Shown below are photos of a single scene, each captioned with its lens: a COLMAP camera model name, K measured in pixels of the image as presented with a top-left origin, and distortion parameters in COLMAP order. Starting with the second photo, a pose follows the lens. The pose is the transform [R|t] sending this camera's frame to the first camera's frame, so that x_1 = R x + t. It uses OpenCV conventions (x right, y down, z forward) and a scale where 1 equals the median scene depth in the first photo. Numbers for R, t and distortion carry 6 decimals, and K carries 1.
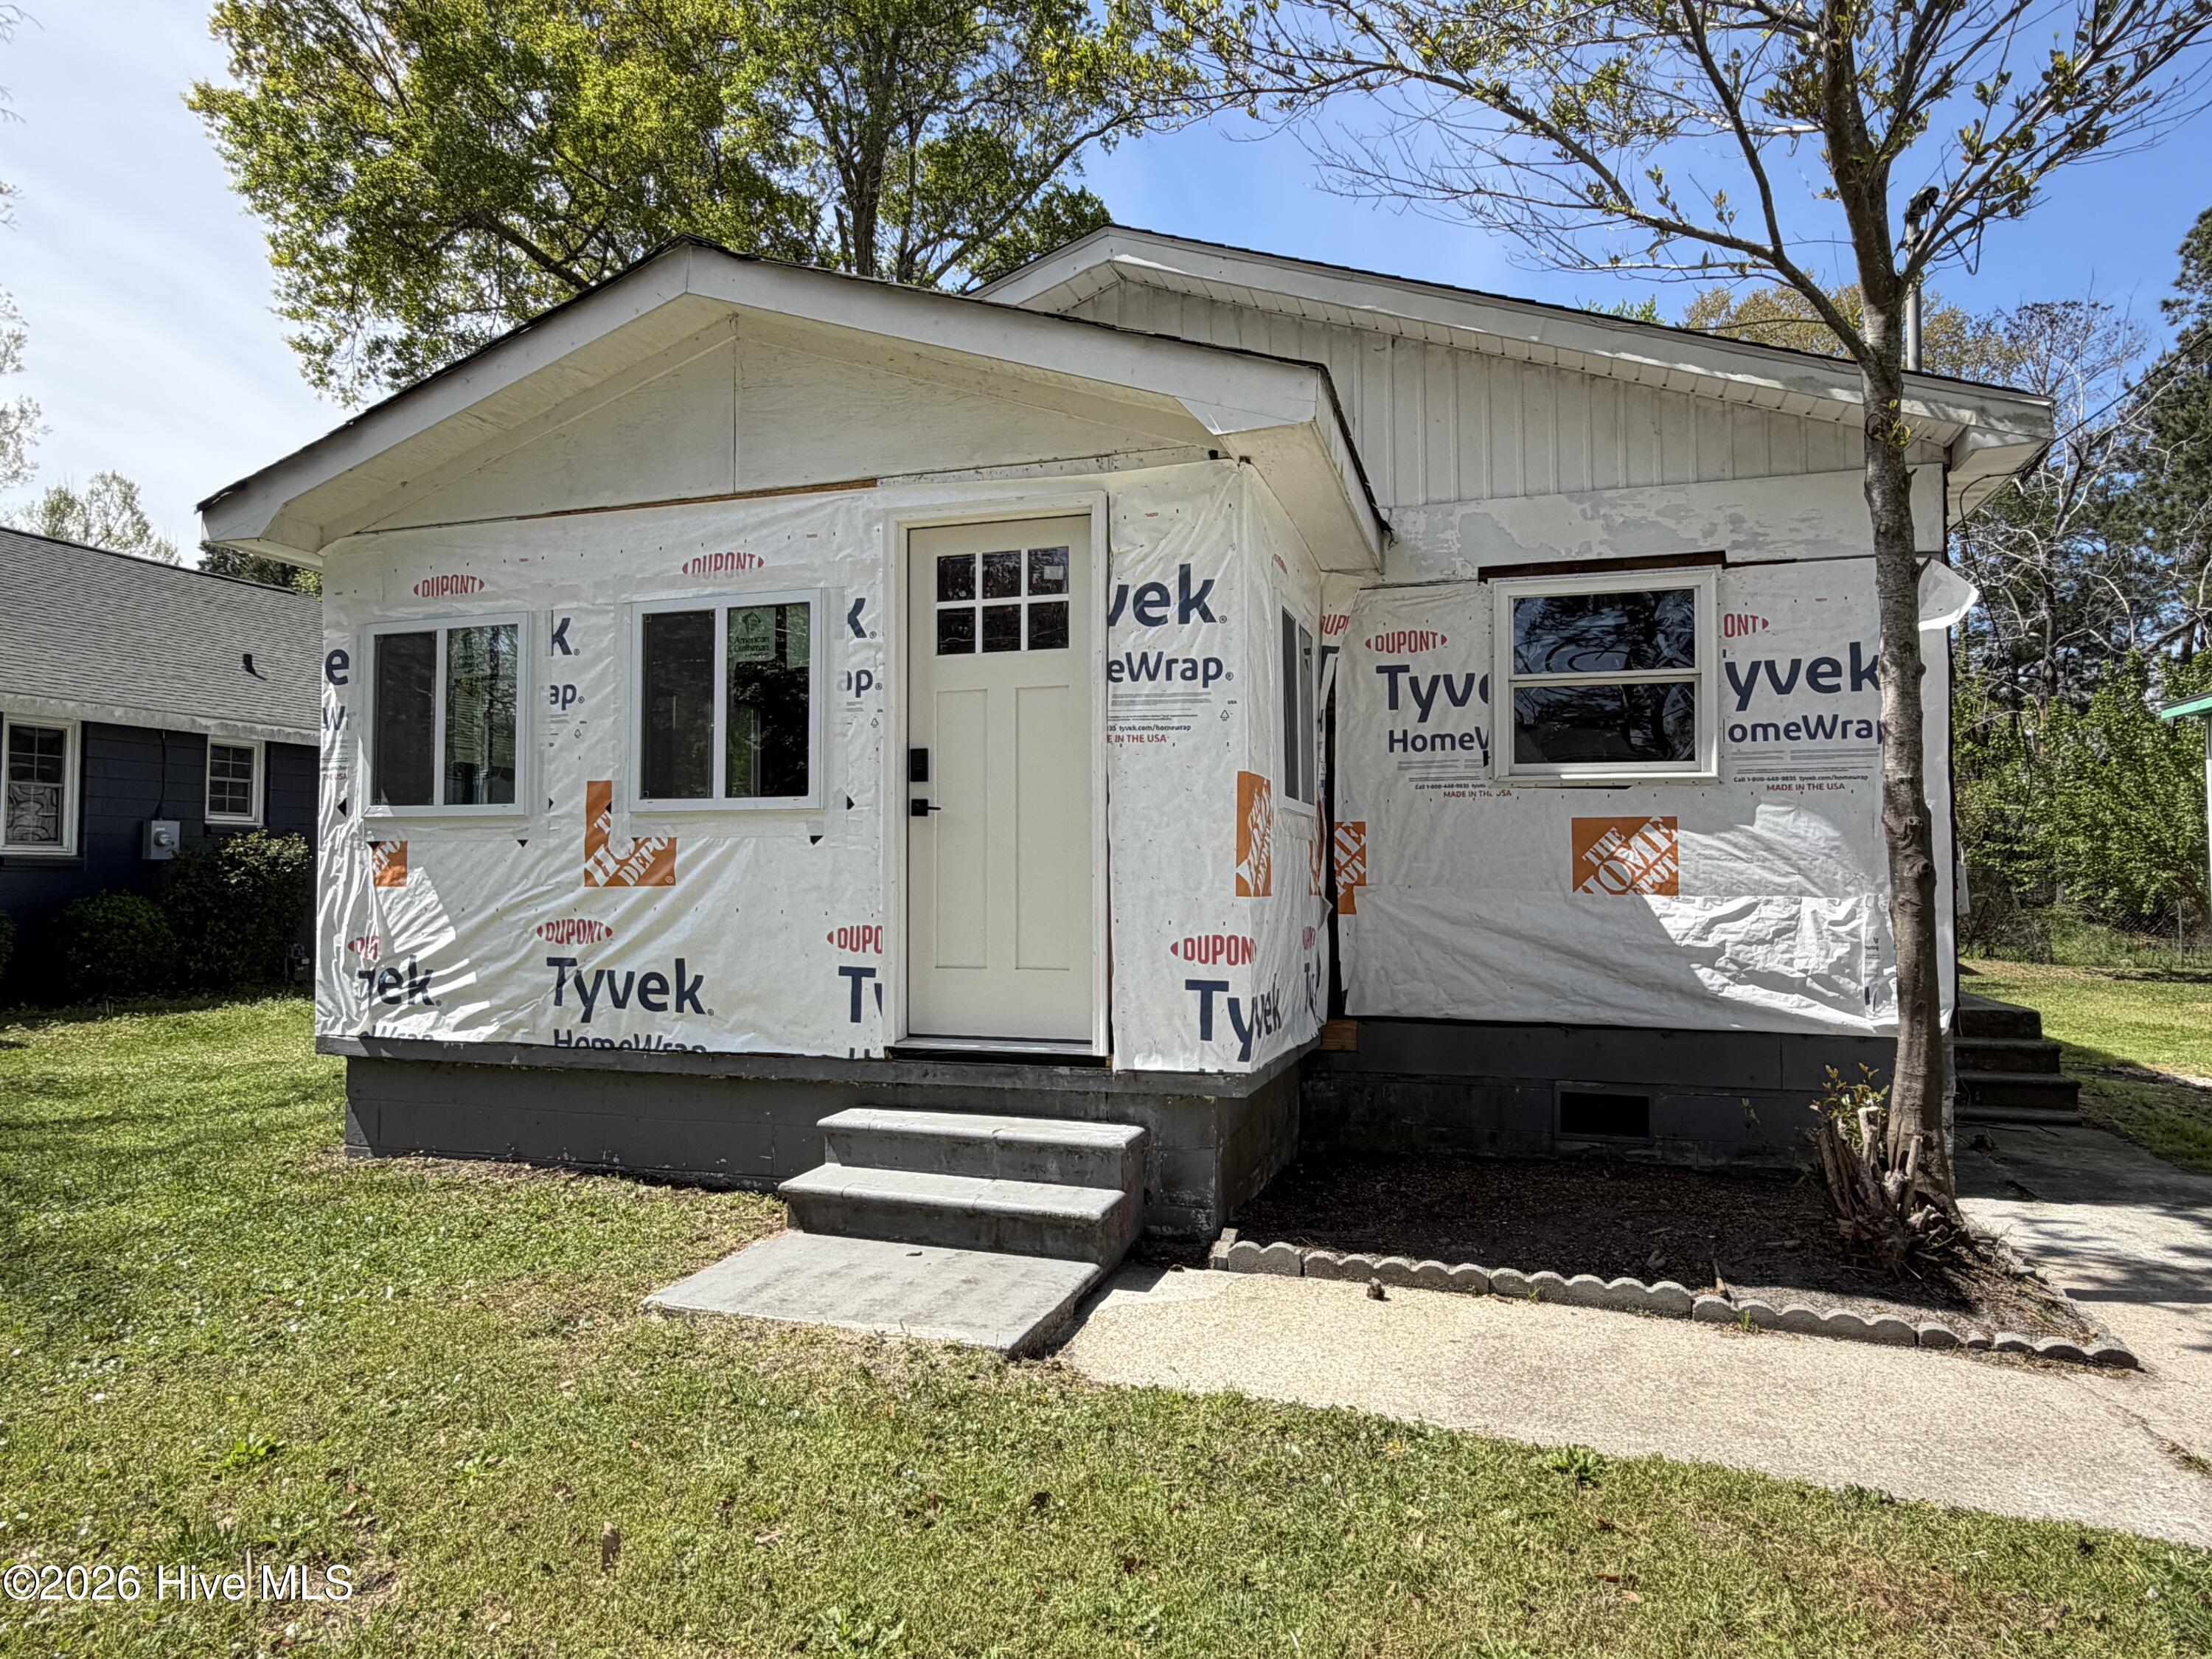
lens RADIAL K [[1358.9, 0, 1100.5], [0, 1358.9, 836.9], [0, 0, 1]] dist [-0.000351, 0.002690]
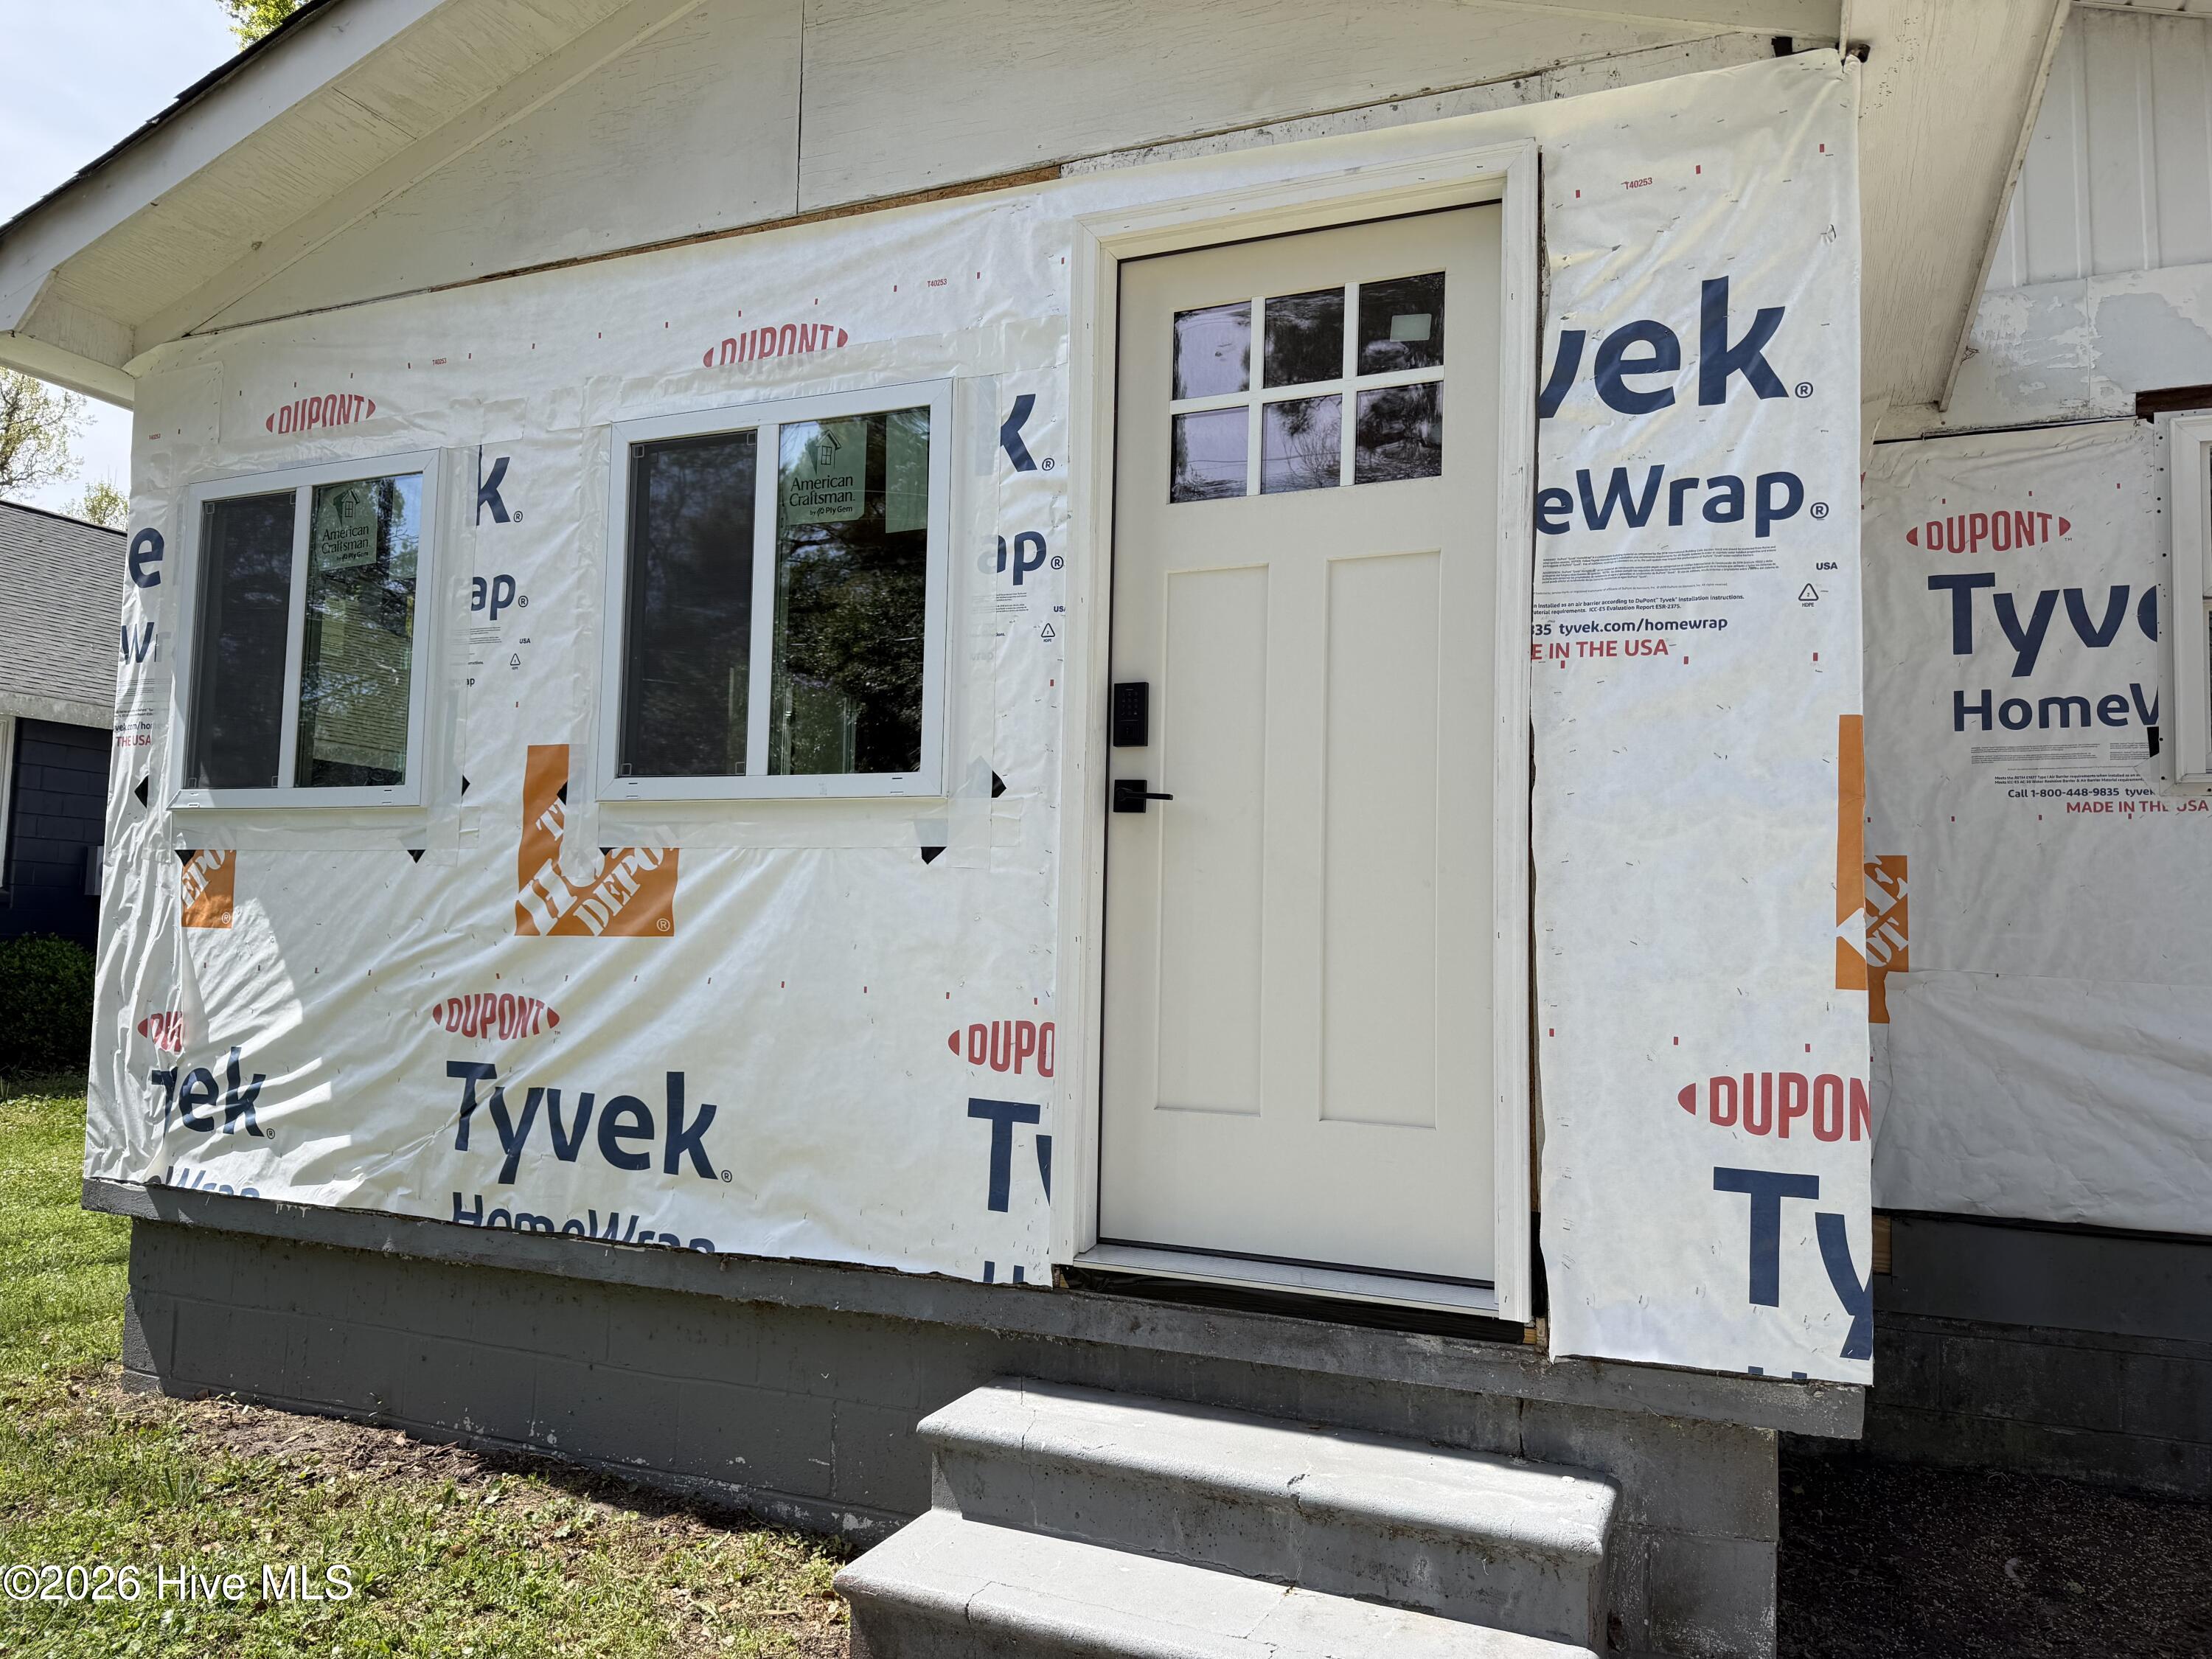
lens RADIAL K [[1550.1, 0, 1098.4], [0, 1550.1, 851.2], [0, 0, 1]] dist [0.049167, -0.011705]
pose [[0.994930, 0.019477, -0.098666, -0.085036], [-0.022620, 0.999269, -0.030830, 0.017591], [0.097993, 0.032905, 0.994643, 0.405658]]
